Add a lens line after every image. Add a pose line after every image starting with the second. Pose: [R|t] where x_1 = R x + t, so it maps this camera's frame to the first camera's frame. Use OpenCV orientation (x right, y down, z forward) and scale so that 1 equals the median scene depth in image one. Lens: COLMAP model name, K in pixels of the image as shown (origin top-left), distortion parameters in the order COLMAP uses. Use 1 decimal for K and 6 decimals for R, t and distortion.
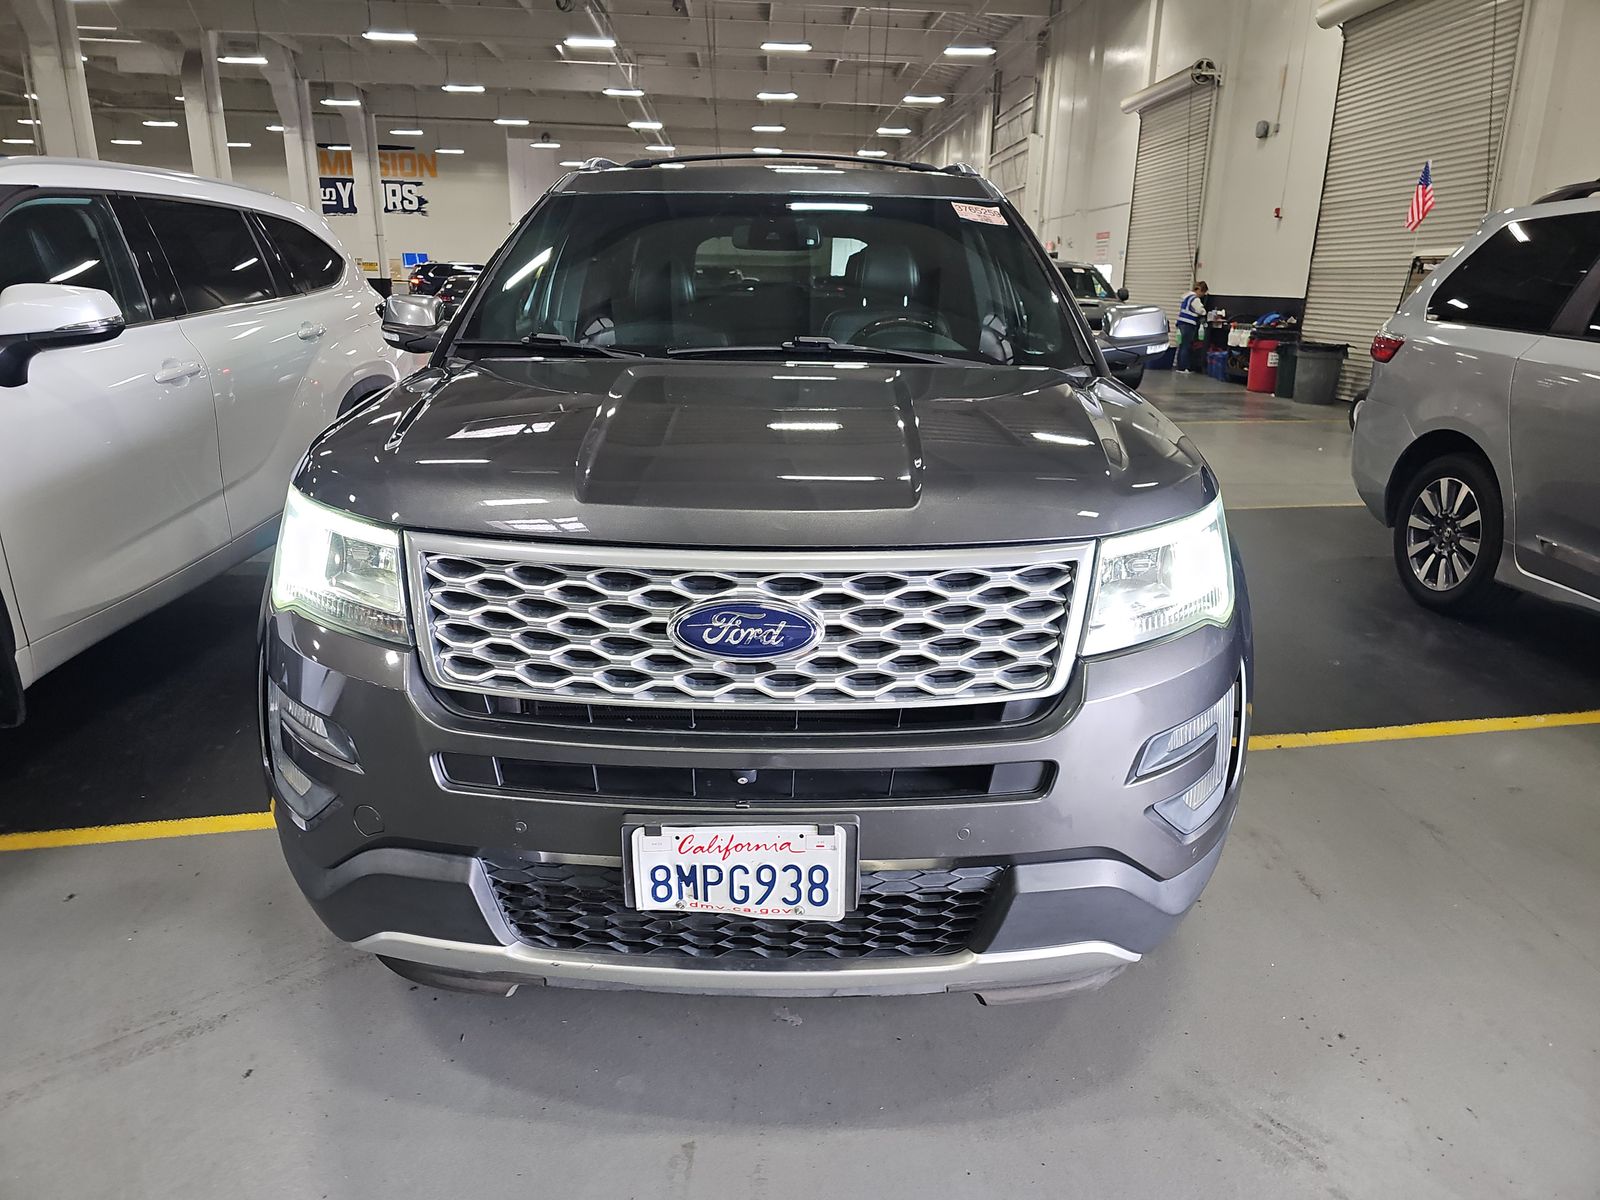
lens RADIAL K [[1074.5, 0, 793.6], [0, 1074.5, 604.9], [0, 0, 1]] dist [0.024182, -0.000708]
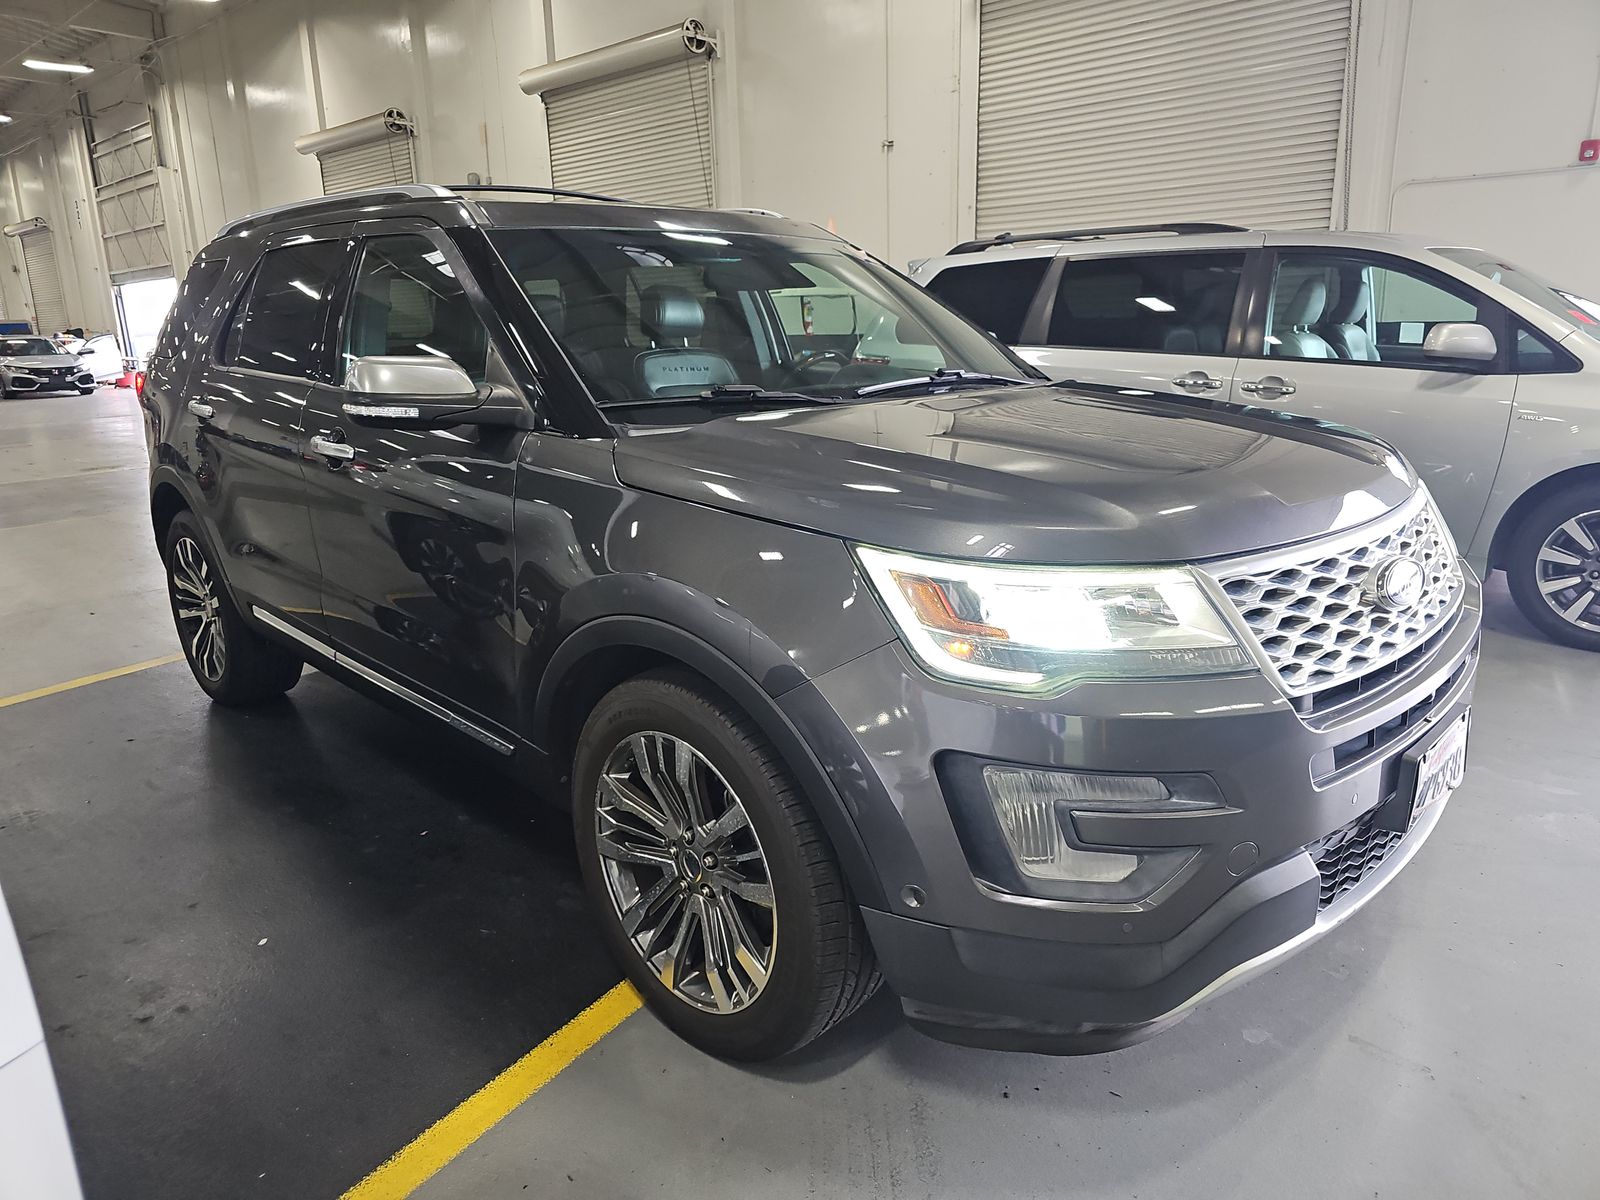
lens RADIAL K [[1074.5, 0, 795.3], [0, 1074.5, 593.4], [0, 0, 1]] dist [0.024182, -0.000708]
pose [[0.736342, -0.199511, 0.646526, -0.140858], [0.228649, 0.972697, 0.039751, -0.018190], [-0.636805, 0.118557, 0.761856, 0.051179]]
